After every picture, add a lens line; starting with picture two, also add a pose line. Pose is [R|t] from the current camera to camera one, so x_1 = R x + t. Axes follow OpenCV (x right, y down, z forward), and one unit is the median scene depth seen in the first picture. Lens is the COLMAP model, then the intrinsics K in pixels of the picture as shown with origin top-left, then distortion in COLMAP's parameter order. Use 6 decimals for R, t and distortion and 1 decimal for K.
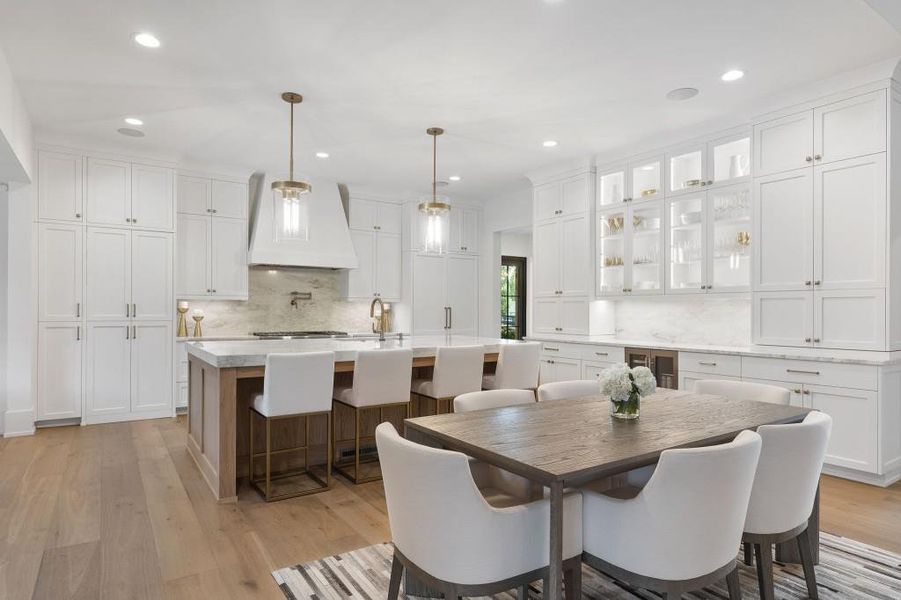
lens RADIAL K [[525.8, 0, 450.5], [0, 525.8, 300.0], [0, 0, 1]] dist [-0.000083, 0.000017]
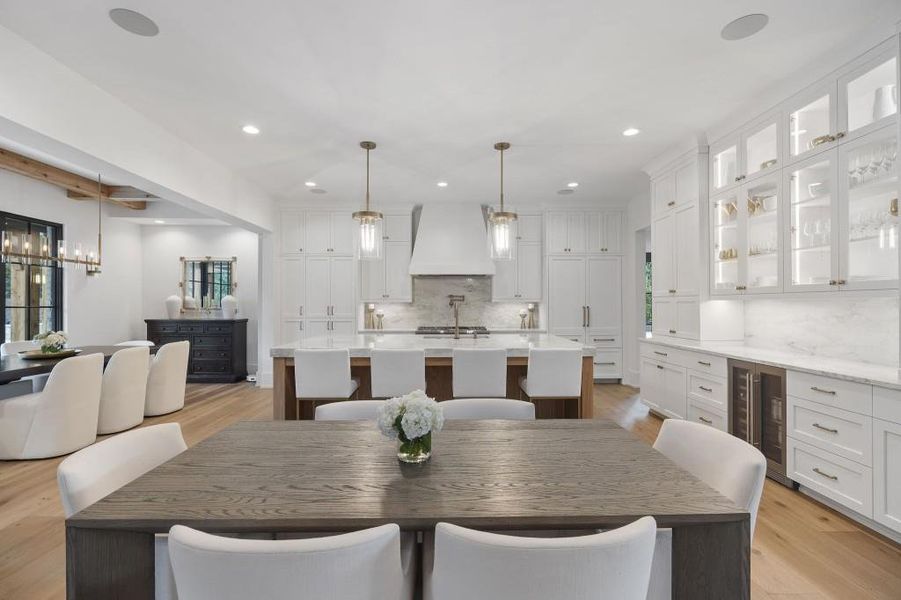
lens RADIAL K [[410.2, 0, 450.5], [0, 410.2, 300.0], [0, 0, 1]] dist [-0.011338, -0.000342]
pose [[0.830994, -0.010614, -0.556180, 0.314891], [0.015421, 0.999873, 0.003960, -0.009532], [0.556068, -0.011867, 0.831052, 0.220147]]
